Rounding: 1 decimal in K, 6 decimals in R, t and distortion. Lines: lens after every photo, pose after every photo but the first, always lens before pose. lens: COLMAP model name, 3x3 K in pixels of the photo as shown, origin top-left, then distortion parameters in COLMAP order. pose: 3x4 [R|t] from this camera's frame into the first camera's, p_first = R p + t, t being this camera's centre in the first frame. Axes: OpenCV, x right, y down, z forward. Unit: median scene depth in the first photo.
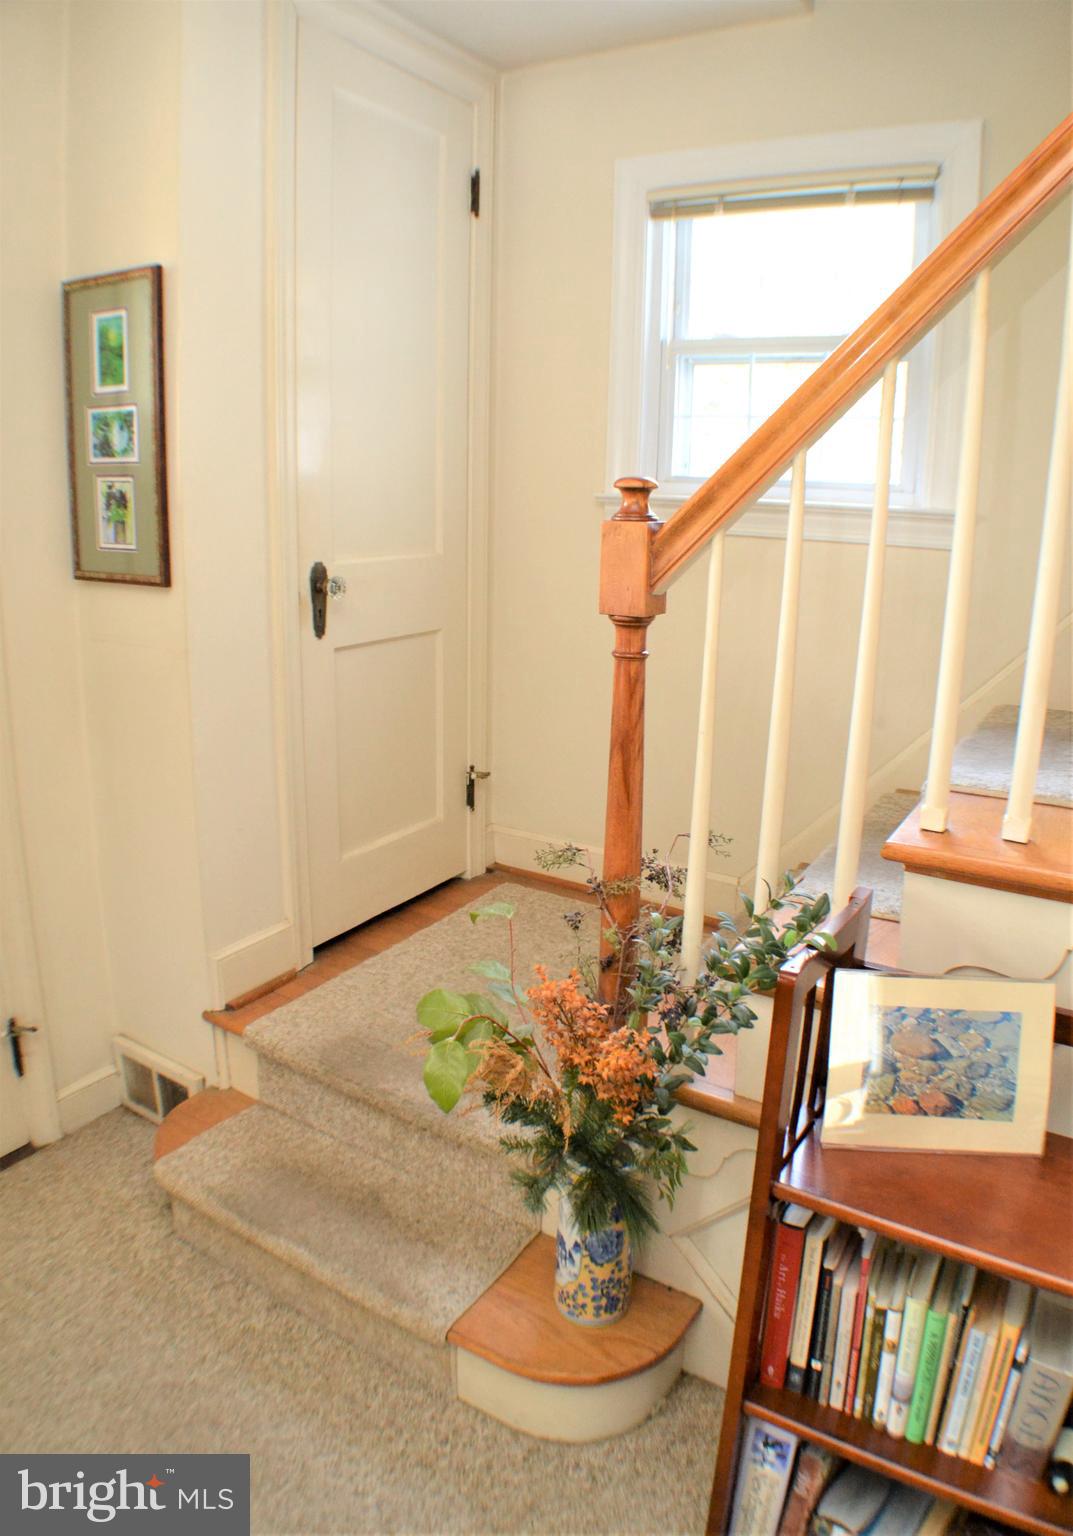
lens RADIAL K [[1012.7, 0, 536.5], [0, 1012.7, 768.0], [0, 0, 1]] dist [-0.150309, 0.000110]
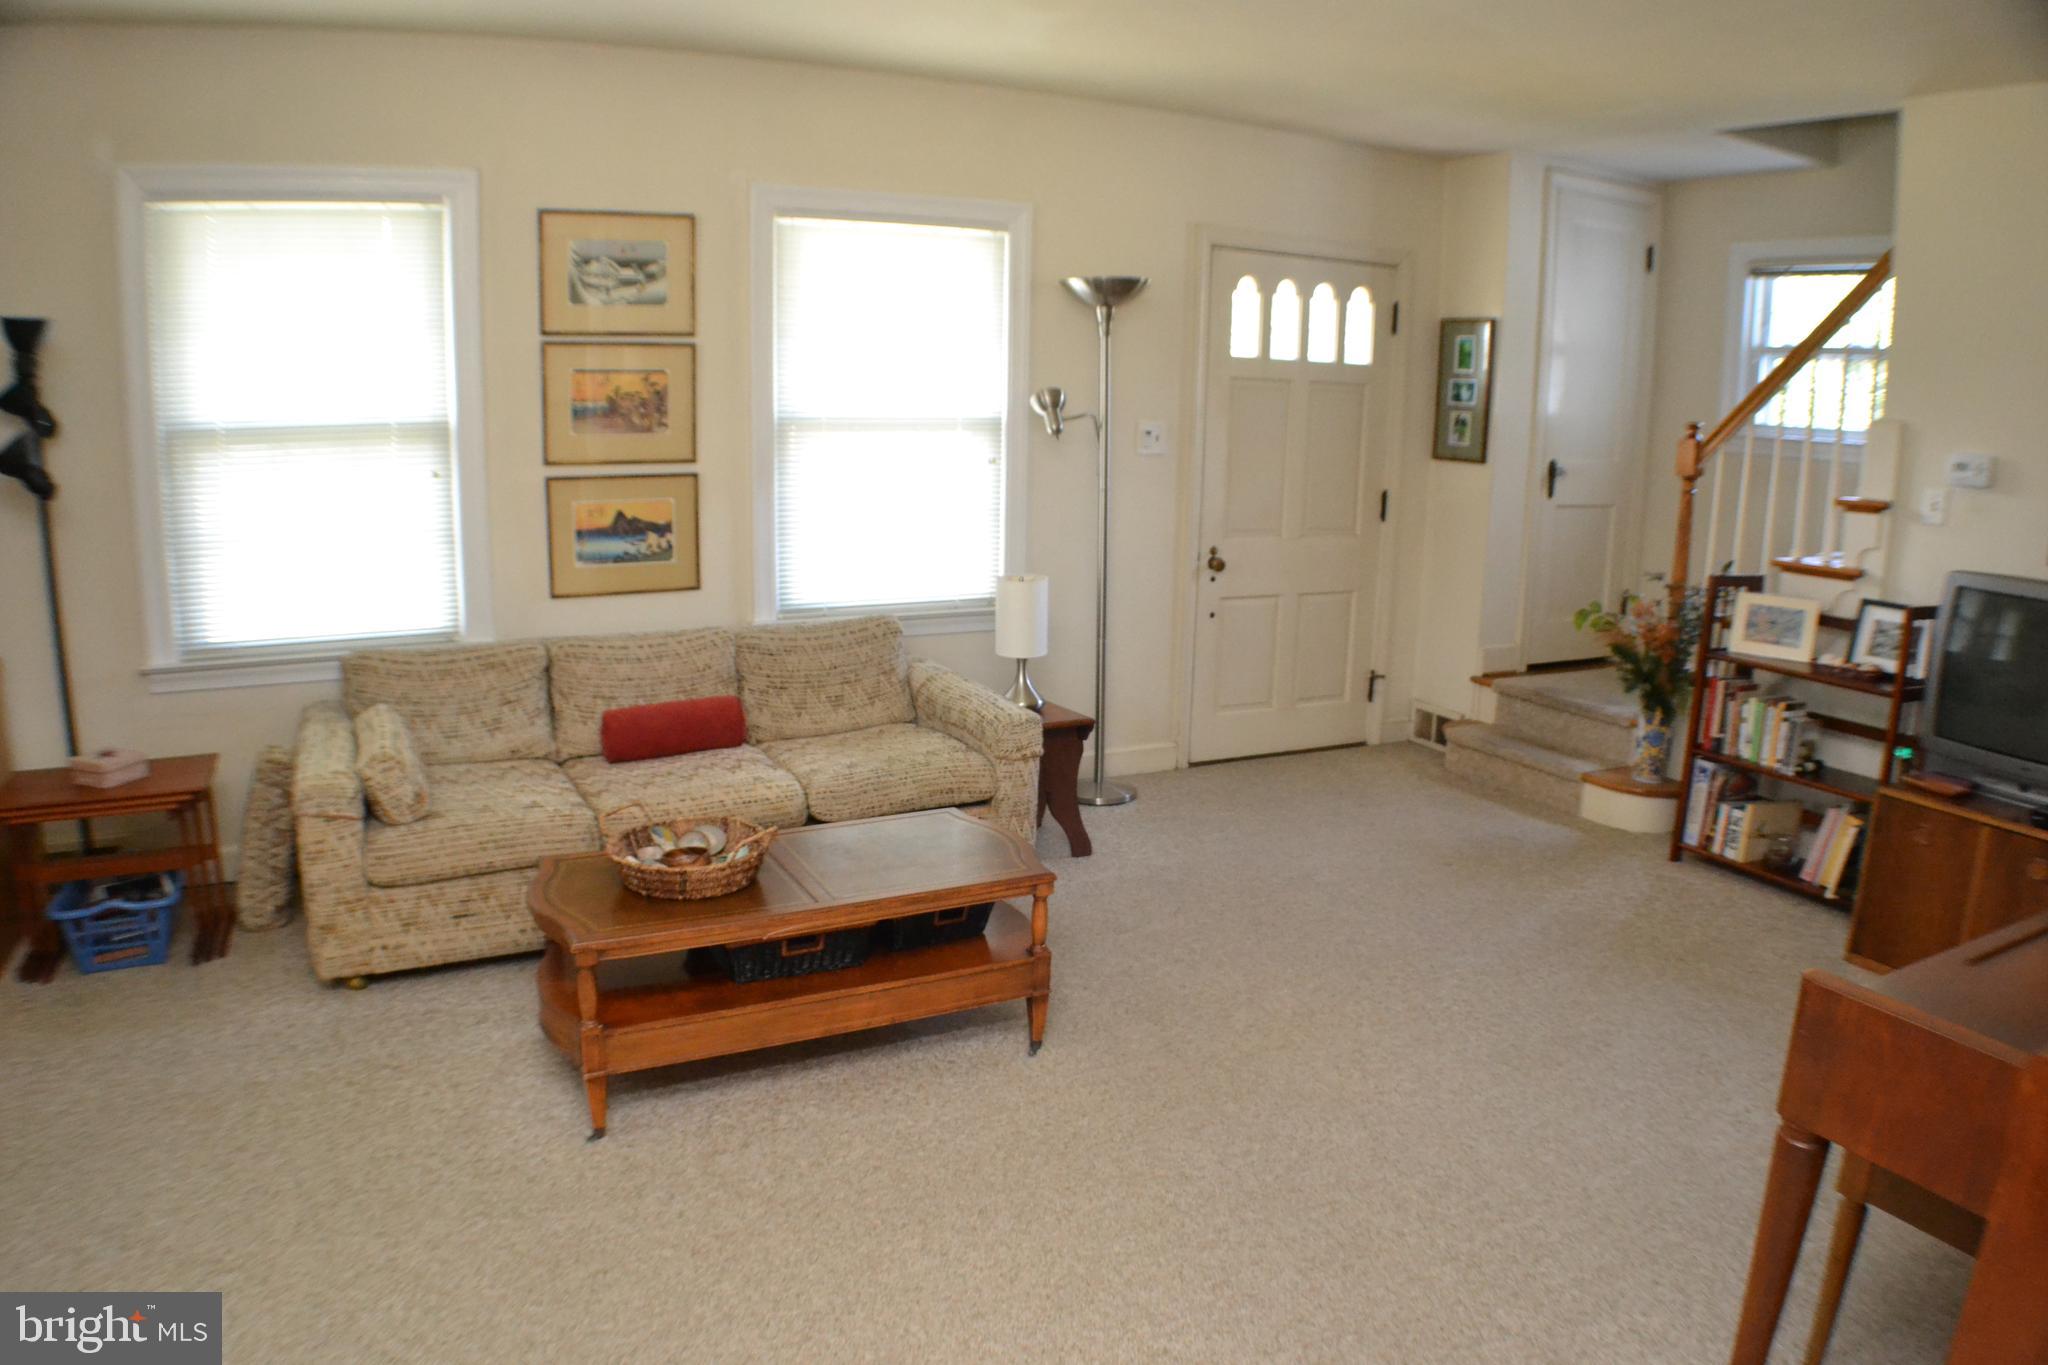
lens RADIAL K [[1339.8, 0, 1024.0], [0, 1339.8, 682.5], [0, 0, 1]] dist [-0.161484, 0.003496]
pose [[0.861303, 0.099205, -0.498313, 0.228355], [-0.138075, 0.989546, -0.041653, 0.543661], [0.488971, 0.104680, 0.865996, -1.901047]]
